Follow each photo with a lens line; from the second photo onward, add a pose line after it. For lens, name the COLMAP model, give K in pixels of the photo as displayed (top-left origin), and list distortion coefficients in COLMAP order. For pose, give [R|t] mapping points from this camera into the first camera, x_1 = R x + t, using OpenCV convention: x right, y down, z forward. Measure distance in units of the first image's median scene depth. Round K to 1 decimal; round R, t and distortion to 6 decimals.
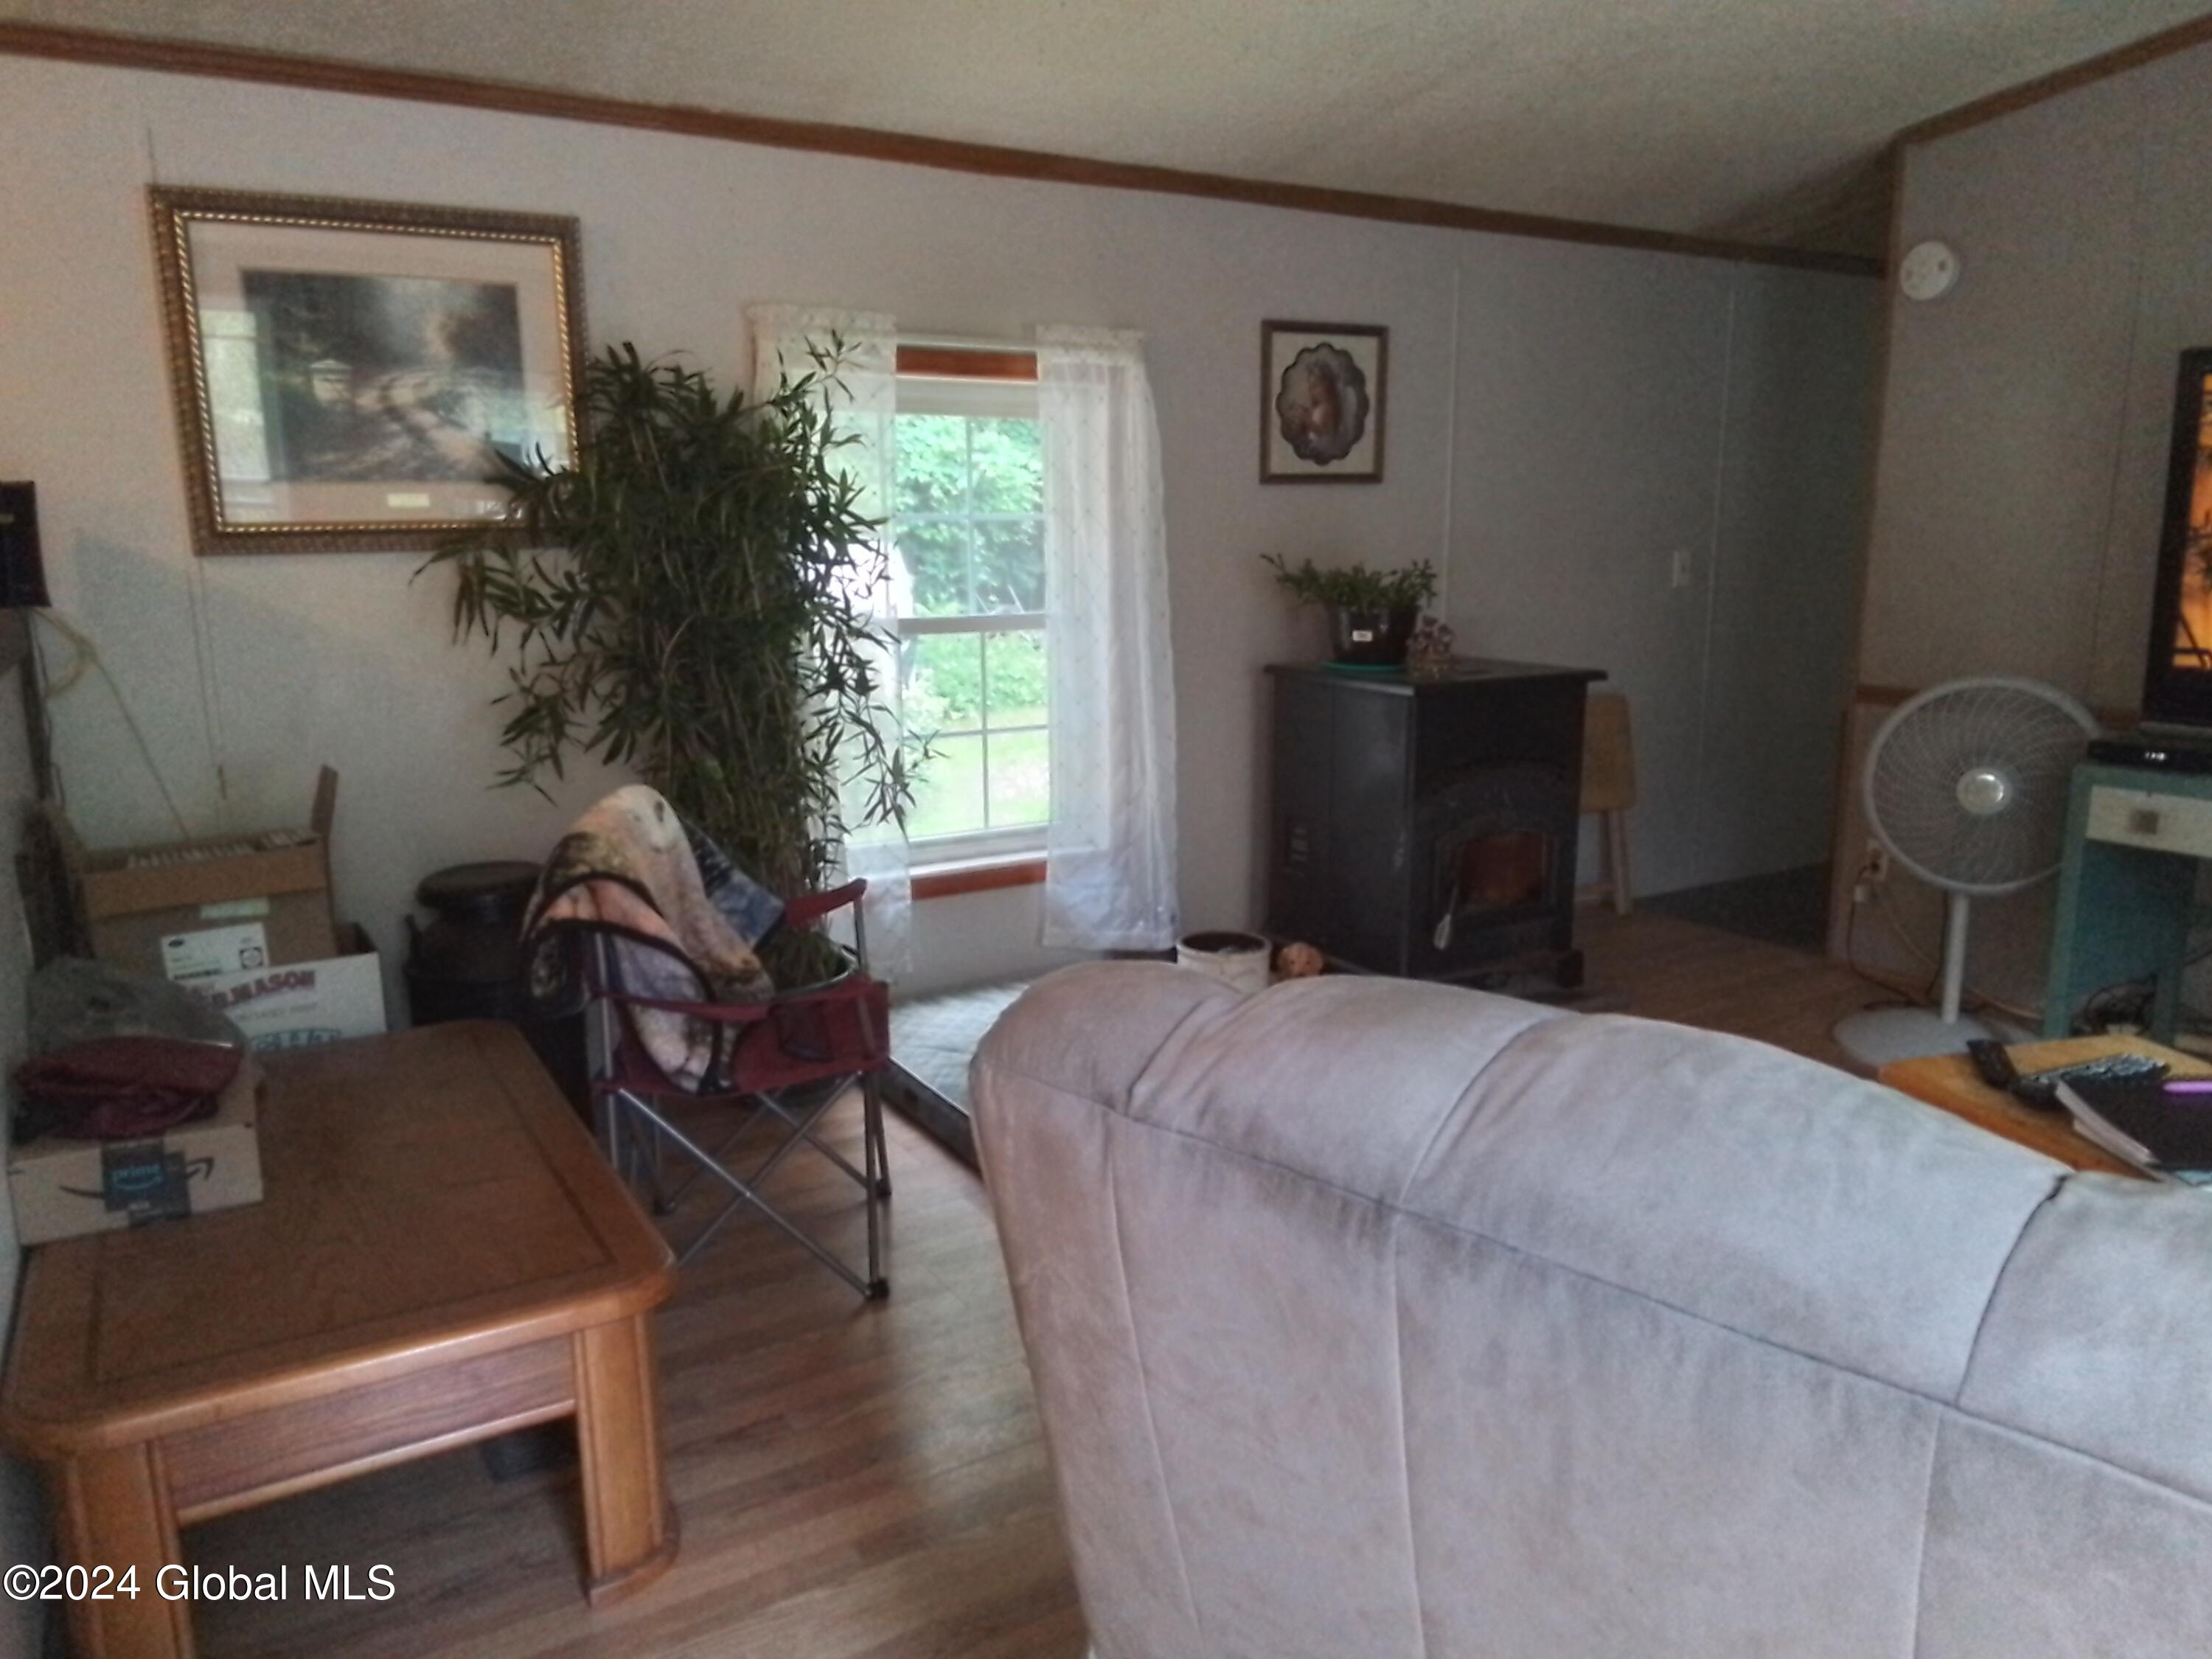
lens RADIAL K [[1649.3, 0, 1105.3], [0, 1649.3, 838.6], [0, 0, 1]] dist [0.004813, -0.011626]
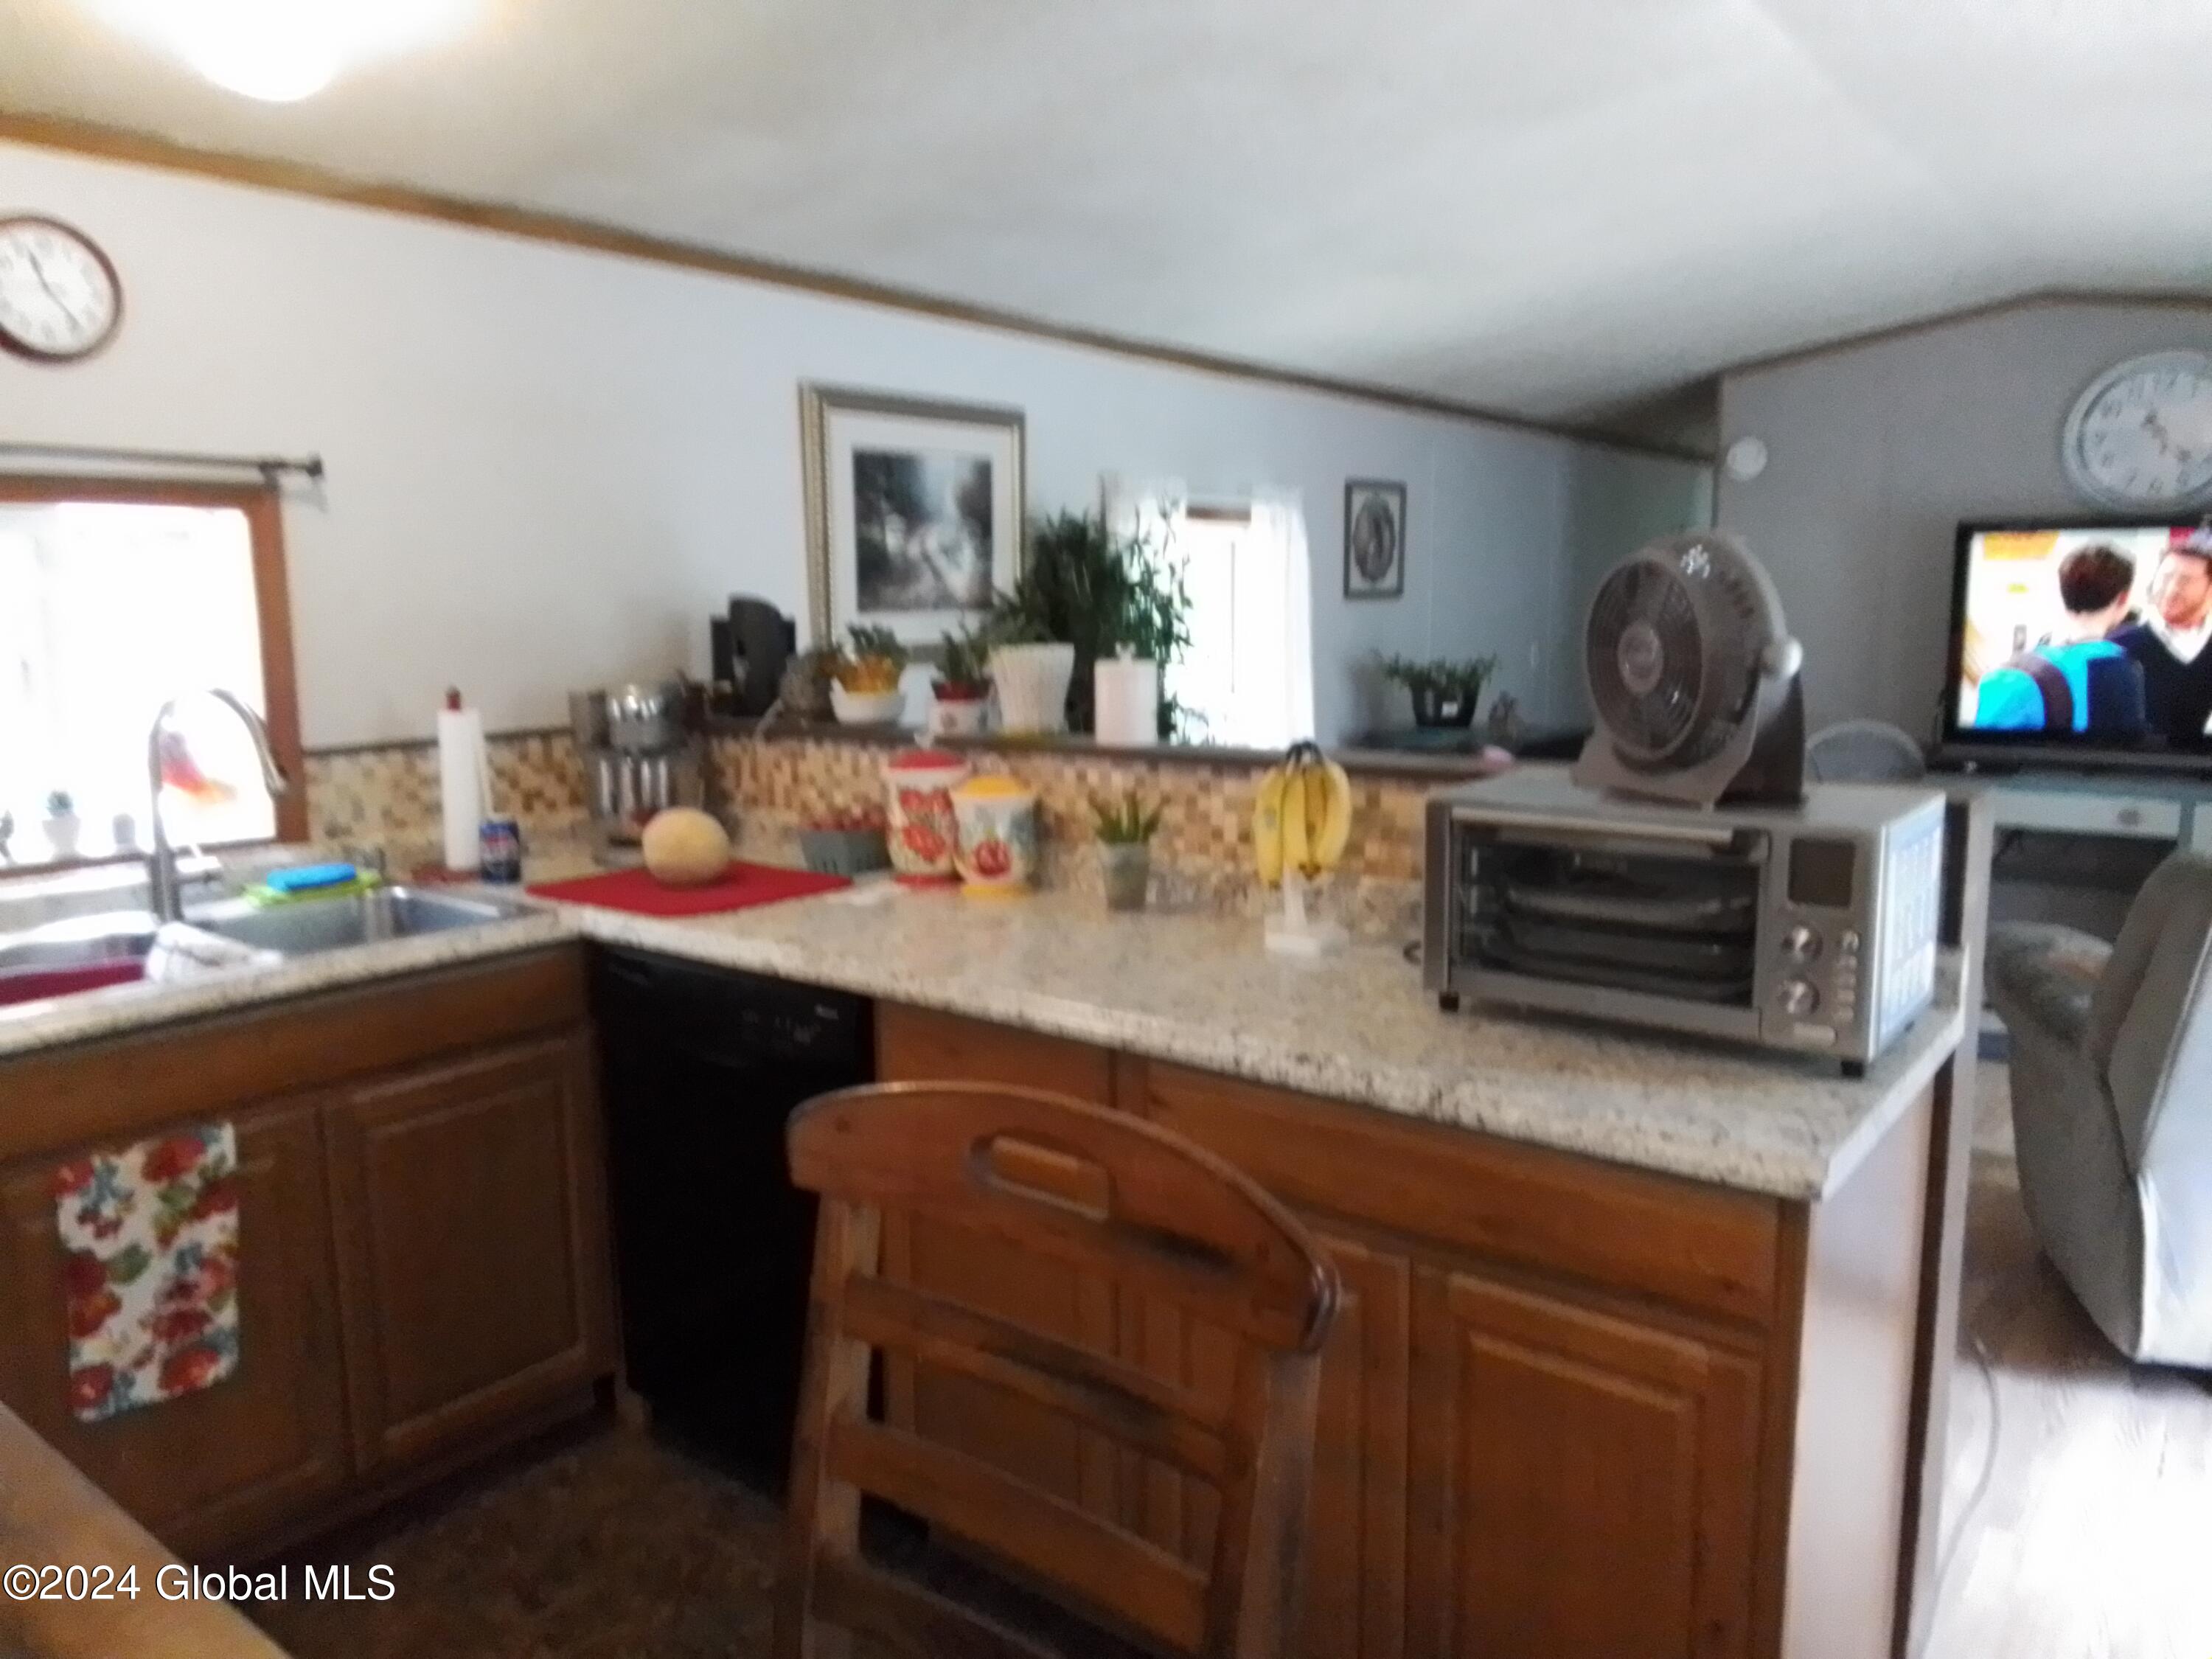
lens RADIAL K [[1552.3, 0, 1147.5], [0, 1552.3, 825.2], [0, 0, 1]] dist [0.046656, -0.052421]
pose [[0.933654, -0.057020, 0.353608, -0.574044], [0.072510, 0.996895, -0.030702, 0.000946], [-0.350759, 0.054306, 0.934890, -0.153262]]
